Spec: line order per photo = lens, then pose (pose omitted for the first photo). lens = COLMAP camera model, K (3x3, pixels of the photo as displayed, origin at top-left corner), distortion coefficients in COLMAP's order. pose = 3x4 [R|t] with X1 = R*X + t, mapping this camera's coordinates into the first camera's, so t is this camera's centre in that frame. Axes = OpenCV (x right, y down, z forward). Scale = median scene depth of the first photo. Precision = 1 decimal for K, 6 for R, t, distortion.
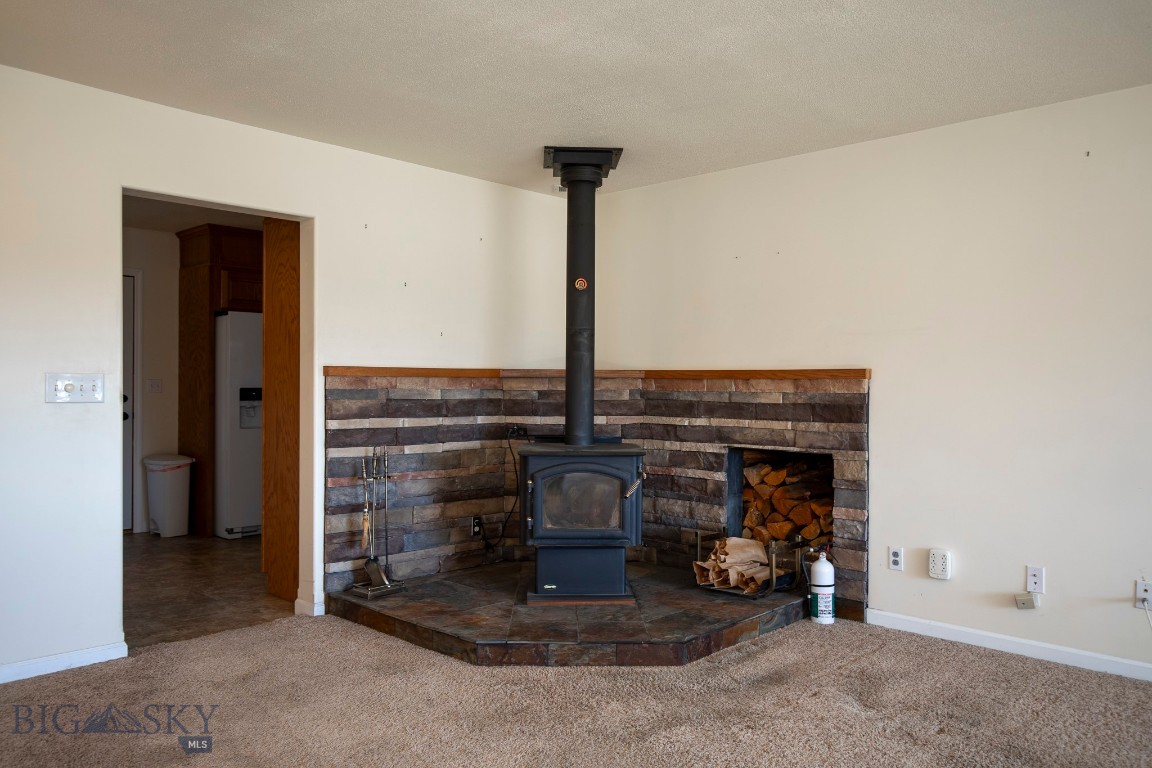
lens RADIAL K [[855.8, 0, 577.3], [0, 855.8, 388.6], [0, 0, 1]] dist [0.010446, 0.002104]
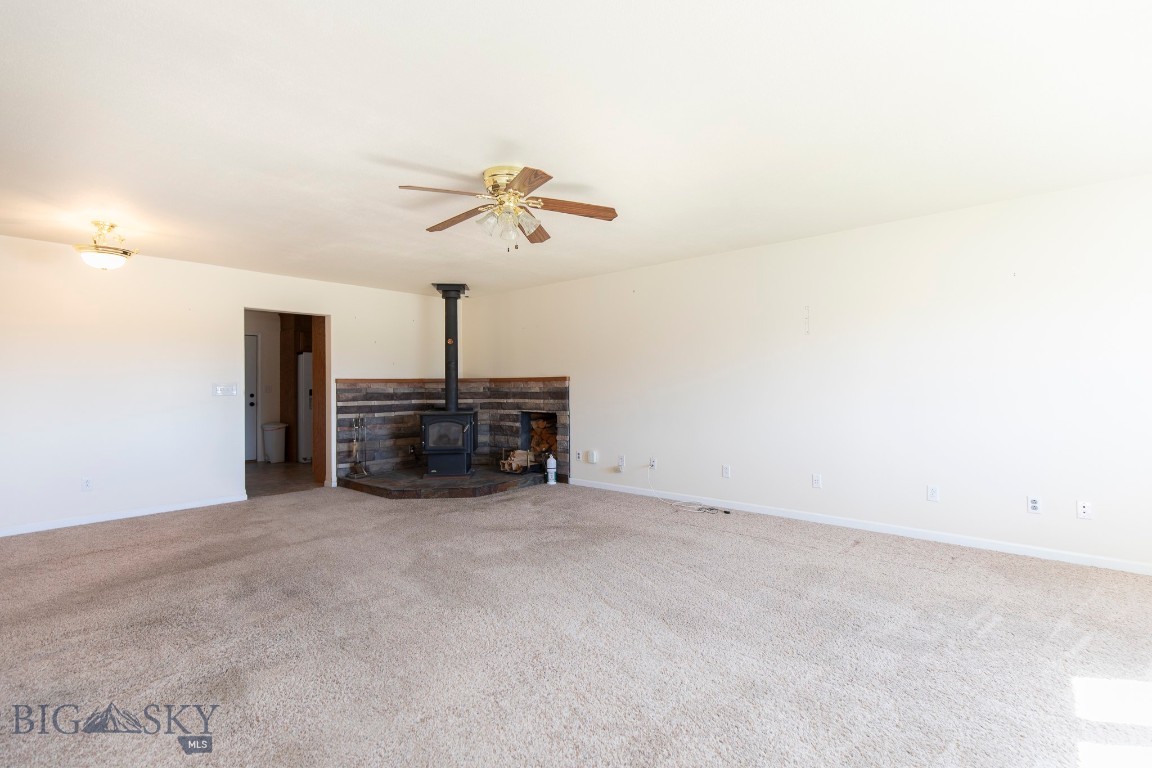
lens RADIAL K [[525.1, 0, 574.2], [0, 525.1, 379.0], [0, 0, 1]] dist [-0.000993, -0.000170]
pose [[0.998719, -0.014608, 0.048440, 0.268613], [0.015372, 0.999763, -0.015434, 0.005859], [-0.048203, 0.016159, 0.998707, -0.429486]]
